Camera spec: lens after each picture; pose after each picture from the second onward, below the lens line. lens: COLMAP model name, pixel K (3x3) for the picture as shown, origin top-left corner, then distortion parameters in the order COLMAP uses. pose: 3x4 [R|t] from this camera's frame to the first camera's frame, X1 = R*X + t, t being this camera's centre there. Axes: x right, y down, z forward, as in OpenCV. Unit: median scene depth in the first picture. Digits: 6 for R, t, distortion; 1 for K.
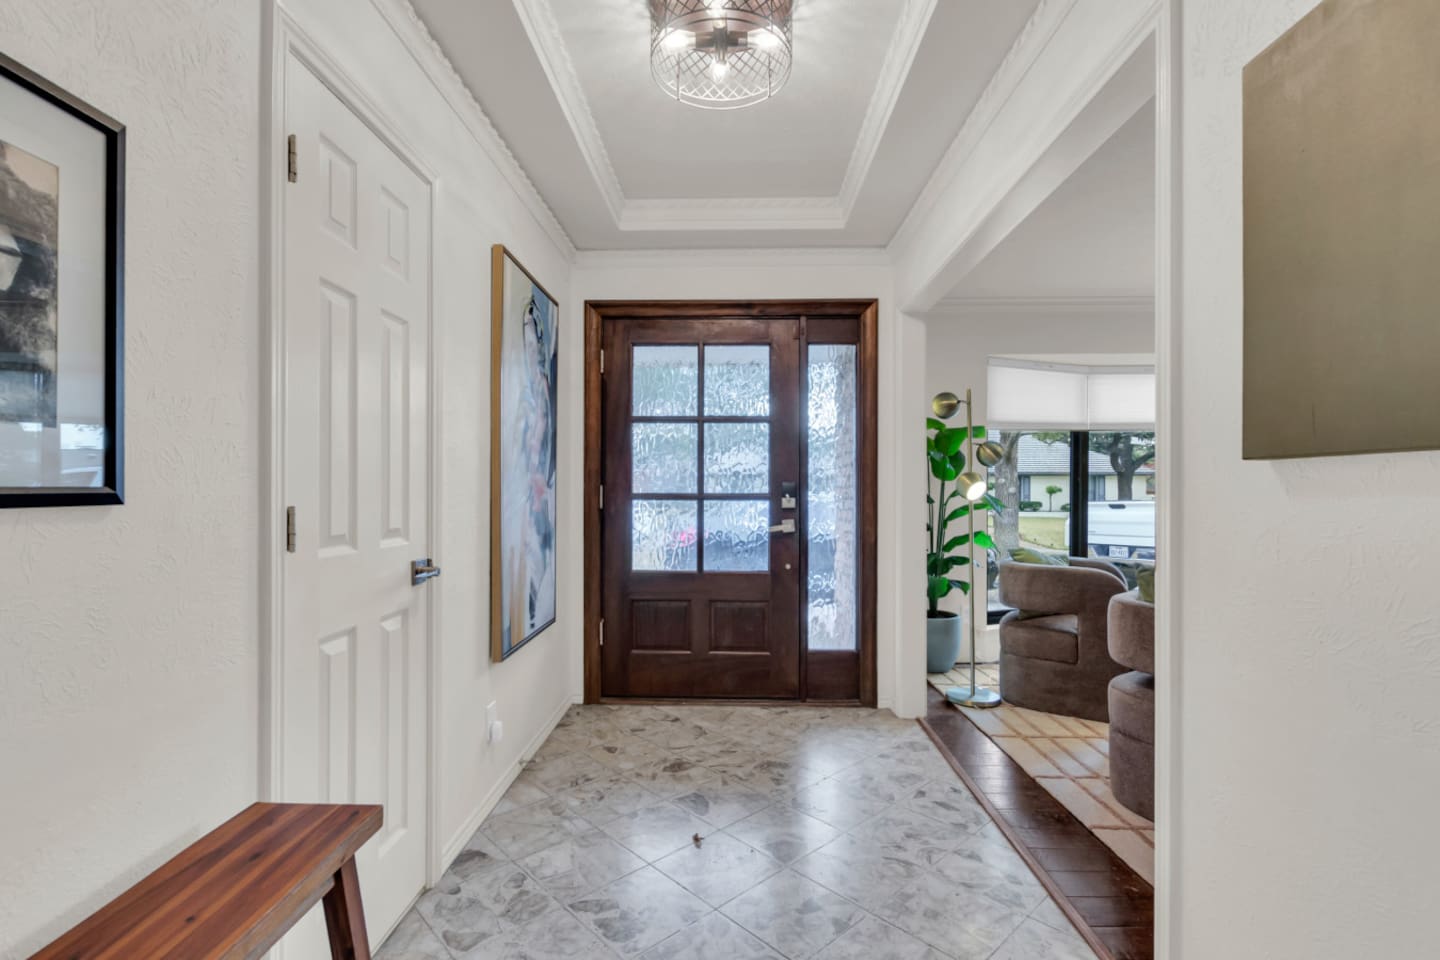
lens RADIAL K [[668.6, 0, 710.9], [0, 668.6, 483.3], [0, 0, 1]] dist [0.002791, 0.000705]
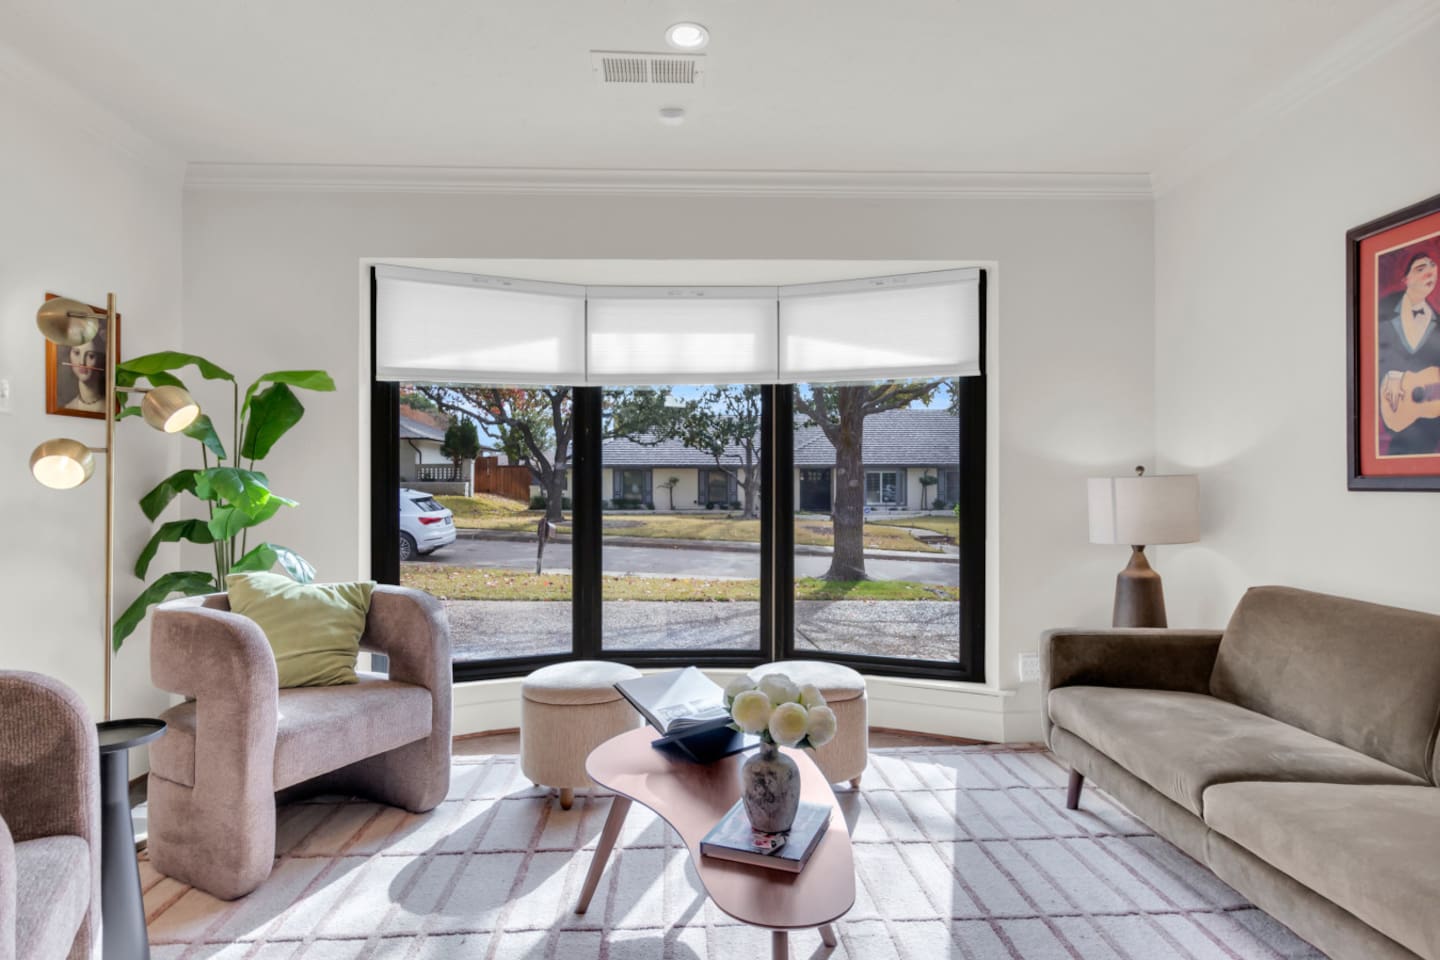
lens RADIAL K [[772.5, 0, 716.7], [0, 772.5, 481.1], [0, 0, 1]] dist [0.002466, 0.000282]
pose [[0.997896, -0.004151, 0.064699, 0.746380], [0.004028, 0.999990, 0.002024, 0.016462], [-0.064707, -0.001760, 0.997903, 0.271662]]
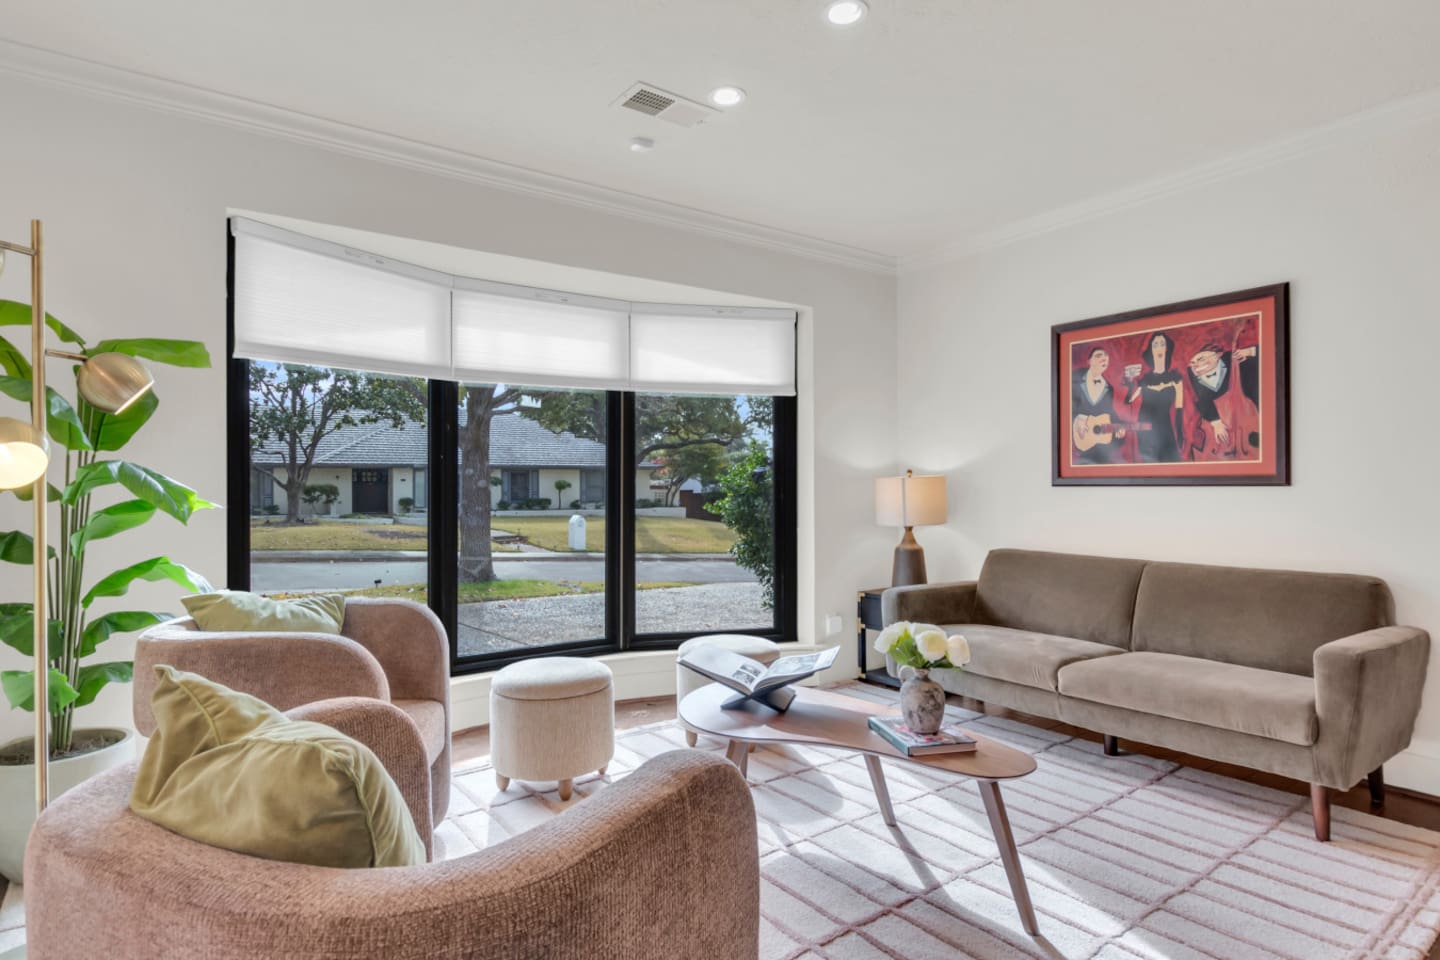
lens RADIAL K [[772.5, 0, 716.7], [0, 772.5, 481.1], [0, 0, 1]] dist [0.002466, 0.000282]
pose [[0.794583, -0.003369, 0.607146, 0.372207], [0.002212, 0.999994, 0.002654, 0.017083], [-0.607151, -0.000766, 0.794586, 0.319162]]
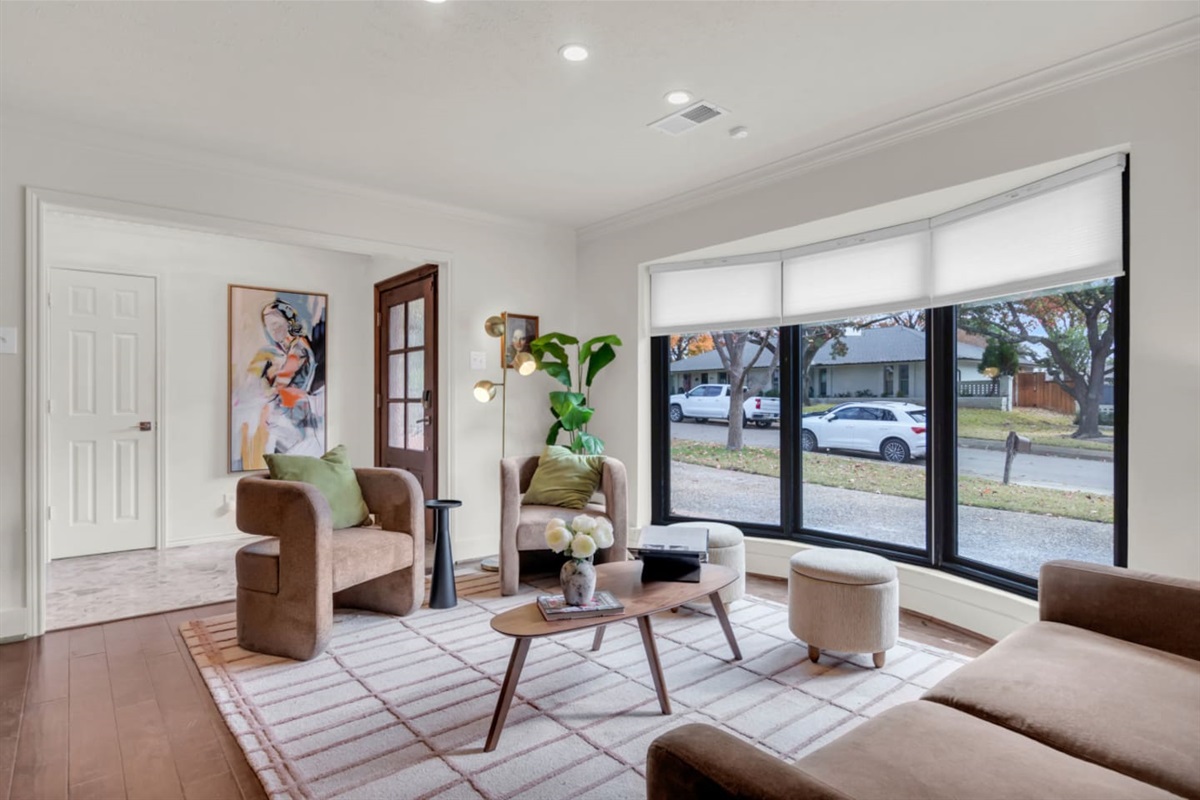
lens RADIAL K [[643.8, 0, 597.3], [0, 643.8, 400.9], [0, 0, 1]] dist [0.002466, 0.000282]
pose [[0.654039, -0.002738, -0.756456, 1.211204], [0.007969, 0.999963, 0.003271, 0.016958], [0.756419, -0.008167, 0.654037, 0.311048]]
